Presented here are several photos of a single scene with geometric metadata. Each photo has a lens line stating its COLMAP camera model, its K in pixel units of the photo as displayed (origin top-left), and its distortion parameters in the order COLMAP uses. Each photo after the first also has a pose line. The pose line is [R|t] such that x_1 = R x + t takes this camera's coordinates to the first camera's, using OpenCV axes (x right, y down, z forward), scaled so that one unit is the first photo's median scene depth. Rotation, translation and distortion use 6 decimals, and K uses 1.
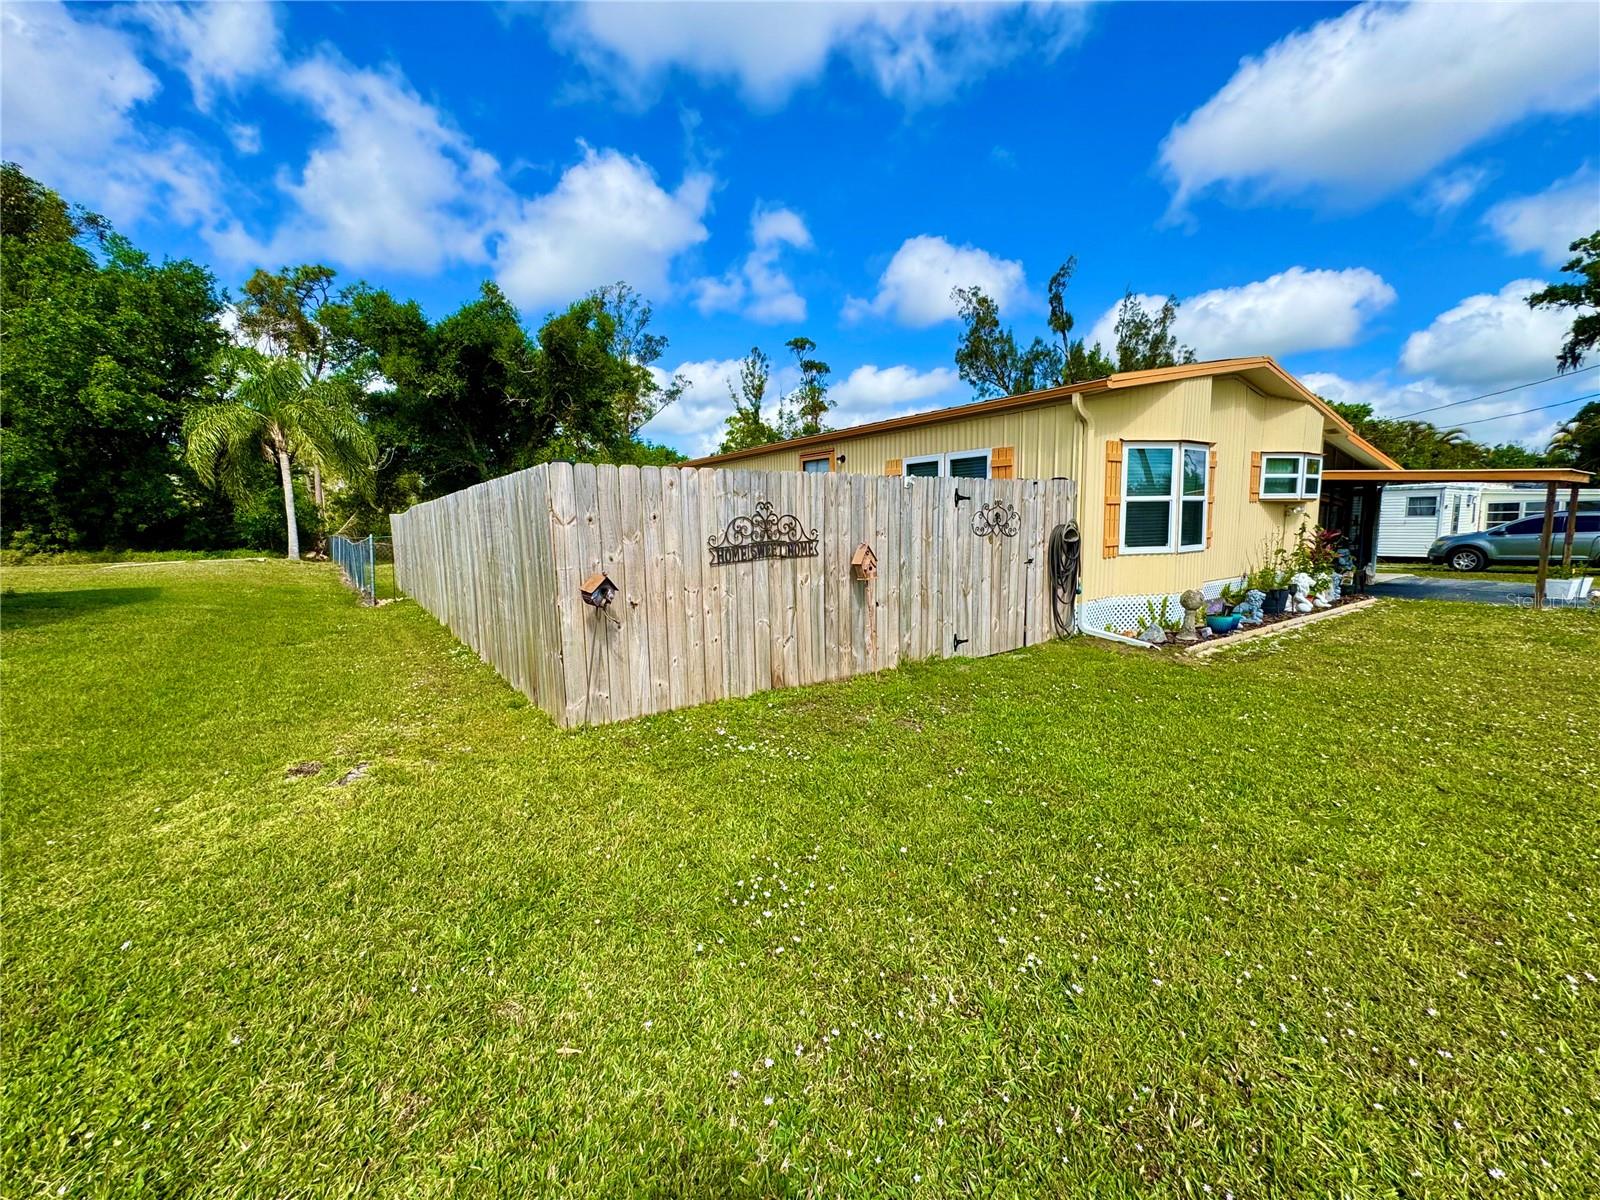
lens RADIAL K [[638.7, 0, 800.5], [0, 638.7, 599.0], [0, 0, 1]] dist [-0.003533, 0.000668]
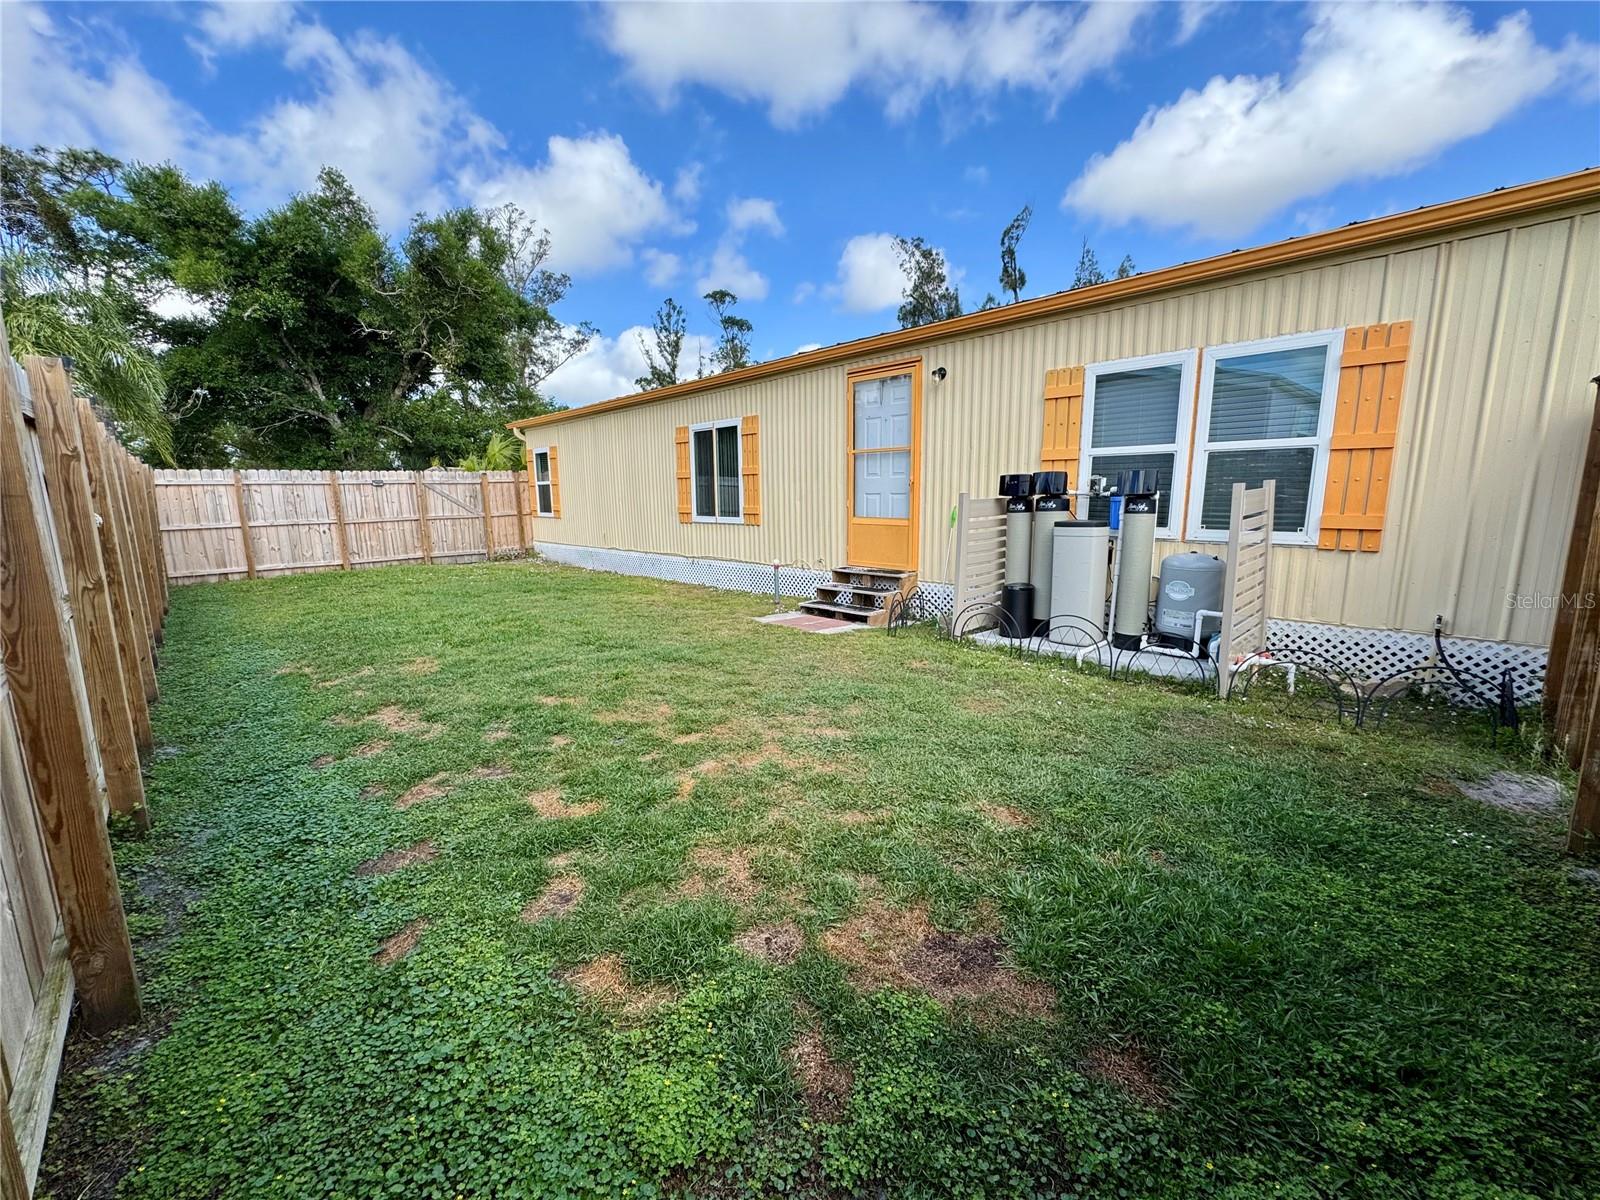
lens RADIAL K [[638.7, 0, 799.7], [0, 638.7, 602.9], [0, 0, 1]] dist [-0.003533, 0.000668]
pose [[0.989801, -0.015439, 0.141621, -0.048479], [0.009056, 0.998918, 0.045605, -0.012240], [-0.142172, -0.043858, 0.988870, 0.140608]]
